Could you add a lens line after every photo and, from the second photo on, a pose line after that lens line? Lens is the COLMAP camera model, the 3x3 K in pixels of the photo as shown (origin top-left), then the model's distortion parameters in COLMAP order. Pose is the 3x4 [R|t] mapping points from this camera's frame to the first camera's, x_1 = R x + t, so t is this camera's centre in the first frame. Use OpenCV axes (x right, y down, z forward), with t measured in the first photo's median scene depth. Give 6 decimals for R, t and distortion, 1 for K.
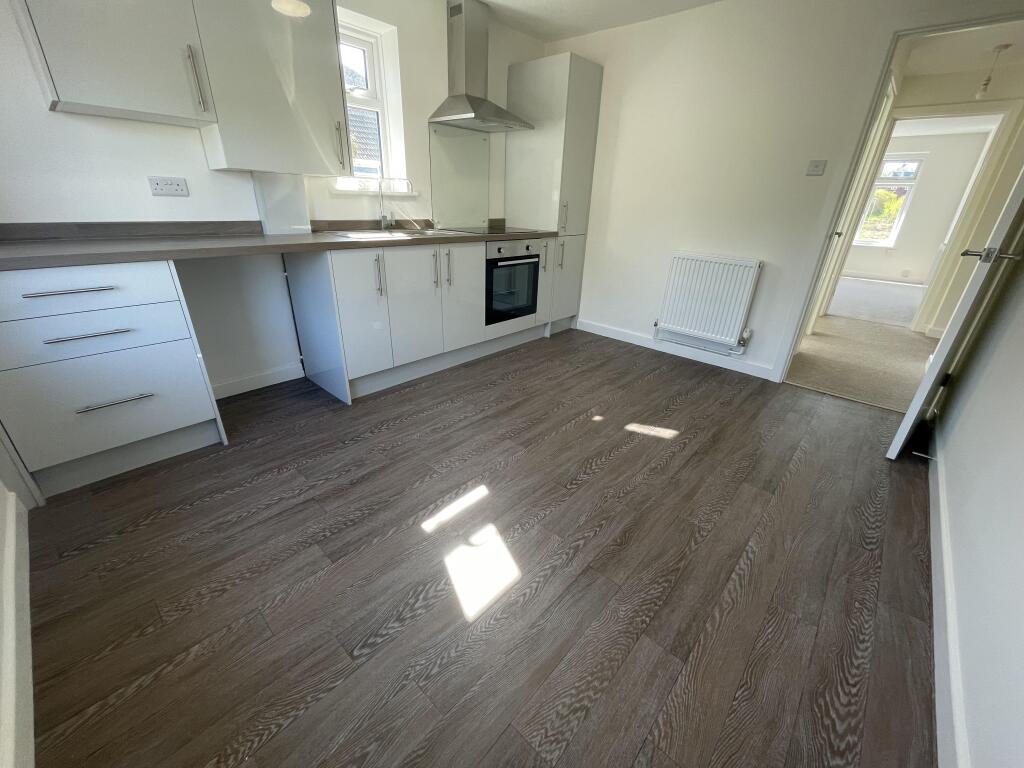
lens RADIAL K [[413.3, 0, 509.7], [0, 413.3, 388.2], [0, 0, 1]] dist [-0.001547, -0.000212]
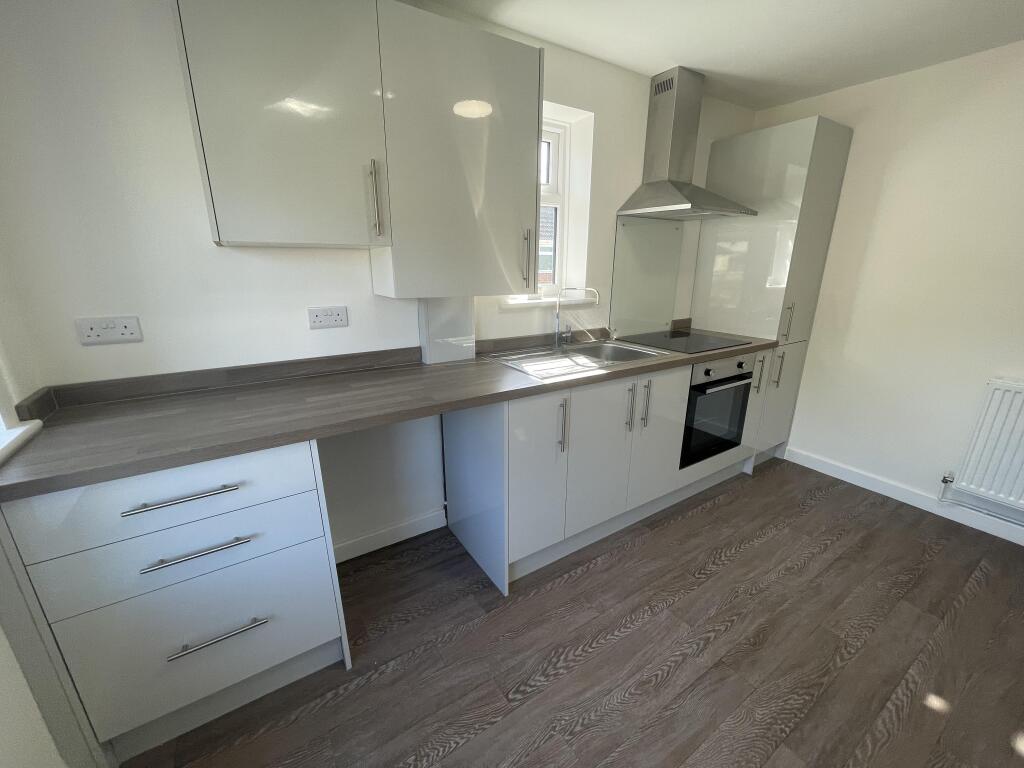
lens RADIAL K [[413.3, 0, 508.0], [0, 413.3, 387.4], [0, 0, 1]] dist [-0.001547, -0.000212]
pose [[0.965957, 0.042958, -0.255110, -0.205325], [-0.078449, 0.988324, -0.130620, -0.212852], [0.246520, 0.146186, 0.958049, 0.248101]]
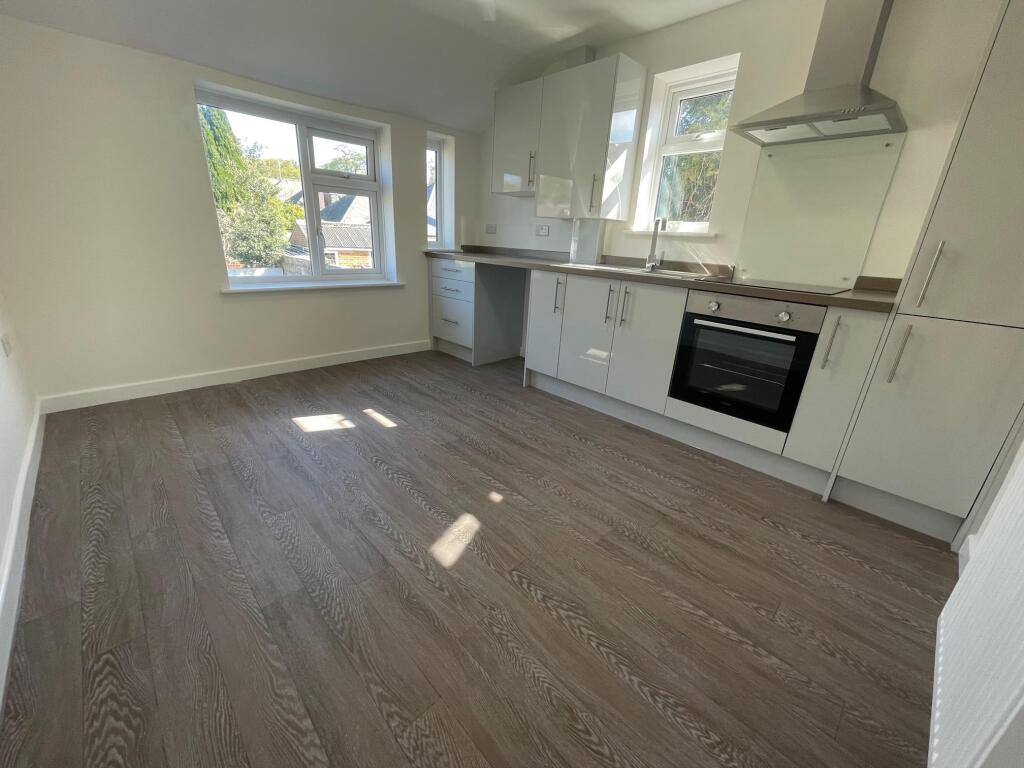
lens RADIAL K [[413.3, 0, 510.8], [0, 413.3, 388.0], [0, 0, 1]] dist [-0.001547, -0.000212]
pose [[-0.061119, 0.307632, -0.949540, 0.812051], [-0.460872, 0.835139, 0.300233, -0.311558], [0.885359, 0.455967, 0.090736, 0.805674]]
